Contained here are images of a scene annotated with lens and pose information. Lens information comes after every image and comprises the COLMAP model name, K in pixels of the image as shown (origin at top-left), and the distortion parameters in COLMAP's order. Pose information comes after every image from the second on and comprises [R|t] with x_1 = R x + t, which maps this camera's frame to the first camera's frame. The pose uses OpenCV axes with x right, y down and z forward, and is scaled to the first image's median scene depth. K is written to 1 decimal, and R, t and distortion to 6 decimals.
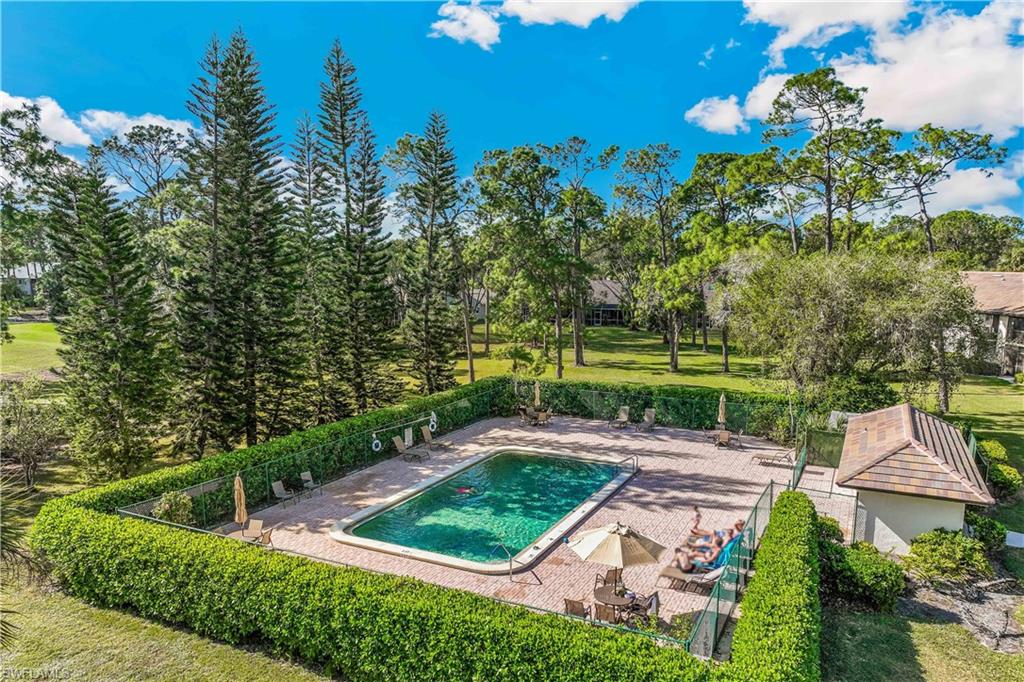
lens RADIAL K [[728.6, 0, 512.0], [0, 728.6, 341.0], [0, 0, 1]] dist [-0.001396, 0.000142]
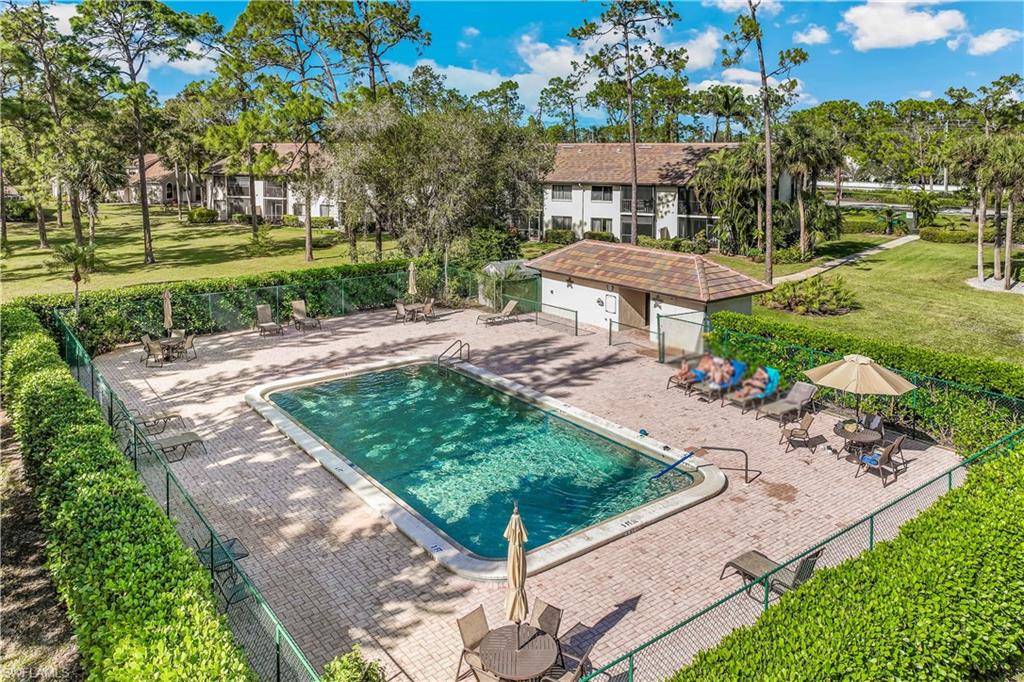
lens RADIAL K [[728.6, 0, 512.0], [0, 728.6, 341.0], [0, 0, 1]] dist [-0.001396, 0.000142]
pose [[0.440175, -0.227710, 0.868558, -0.430491], [0.096907, 0.973707, 0.206166, -0.001031], [-0.892667, -0.006580, 0.450668, 0.501789]]
